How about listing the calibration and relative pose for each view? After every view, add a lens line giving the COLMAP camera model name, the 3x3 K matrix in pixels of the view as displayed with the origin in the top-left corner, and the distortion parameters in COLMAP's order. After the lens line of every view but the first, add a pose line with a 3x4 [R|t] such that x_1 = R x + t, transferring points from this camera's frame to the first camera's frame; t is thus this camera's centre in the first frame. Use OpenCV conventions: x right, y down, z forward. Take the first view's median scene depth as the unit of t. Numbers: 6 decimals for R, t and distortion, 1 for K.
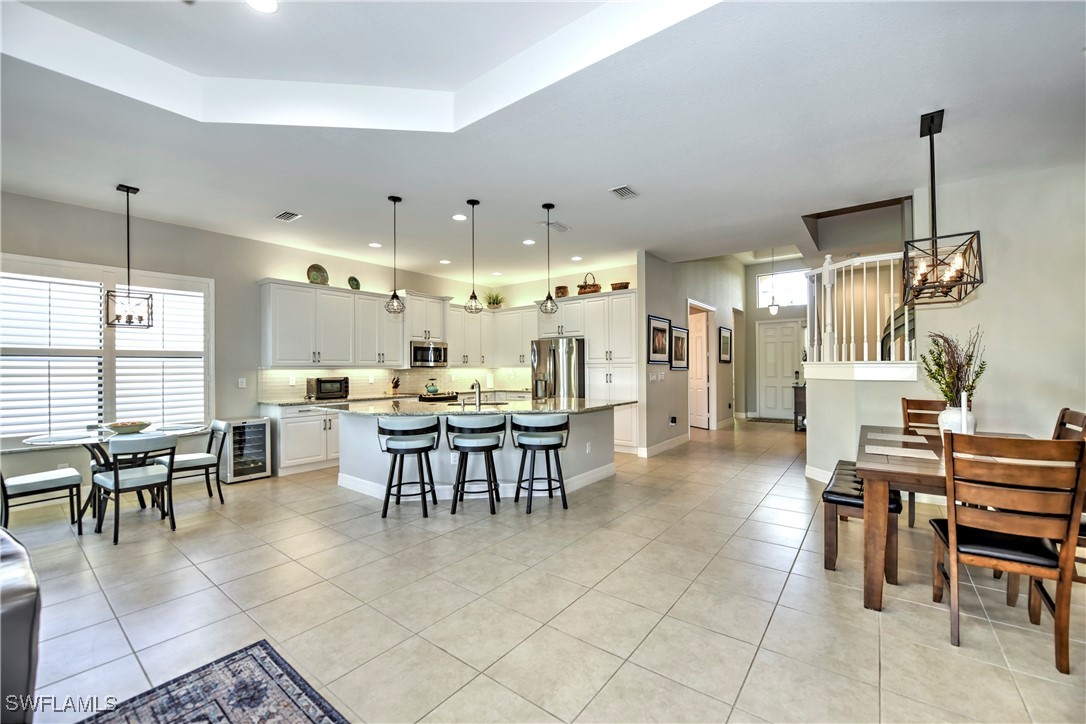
lens RADIAL K [[438.6, 0, 524.7], [0, 438.6, 347.0], [0, 0, 1]] dist [-0.013743, -0.001612]
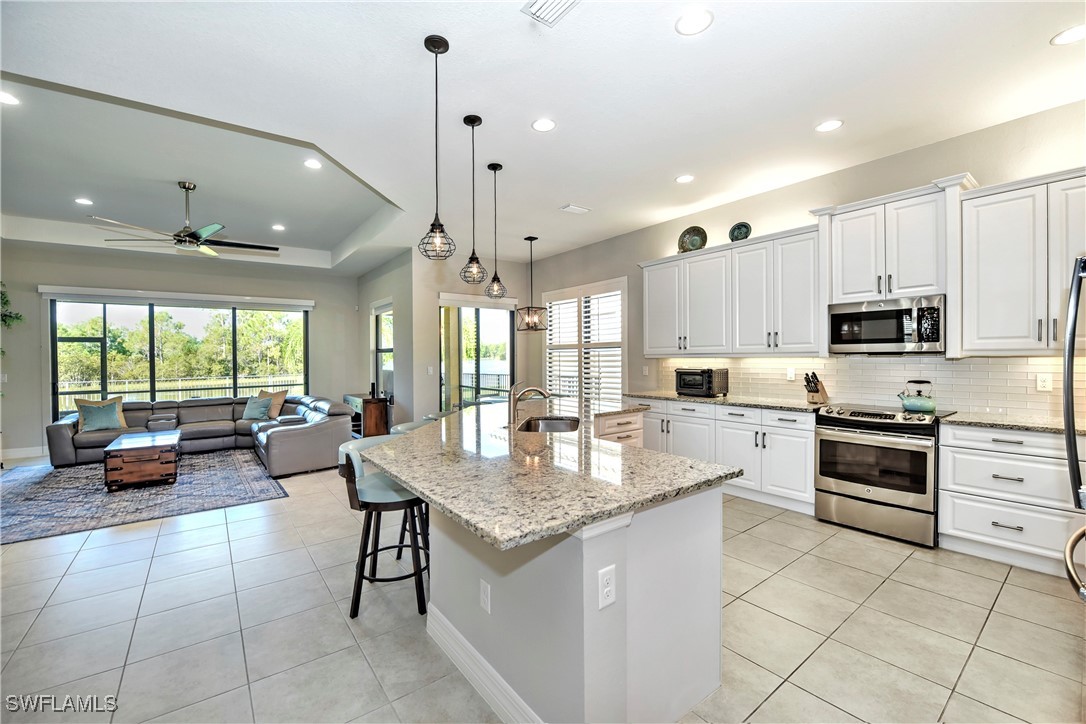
lens RADIAL K [[438.6, 0, 543.8], [0, 438.6, 358.4], [0, 0, 1]] dist [-0.013743, -0.001612]
pose [[-0.231029, 0.009133, -0.972904, 0.365898], [0.052808, 0.998600, -0.003166, 0.039660], [0.971513, -0.052109, -0.231187, 0.904346]]
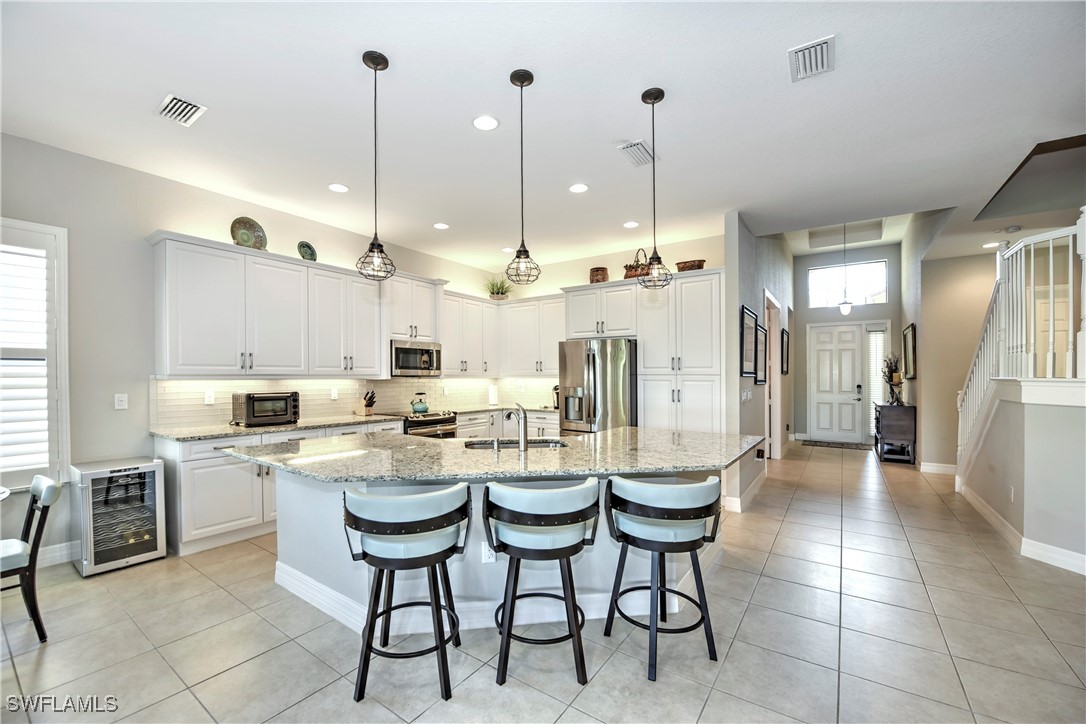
lens RADIAL K [[438.6, 0, 511.8], [0, 438.6, 374.8], [0, 0, 1]] dist [-0.013743, -0.001612]
pose [[0.999069, 0.010648, 0.041803, -0.109893], [-0.012675, 0.998741, 0.048528, 0.007151], [-0.041234, -0.049013, 0.997947, 0.330576]]
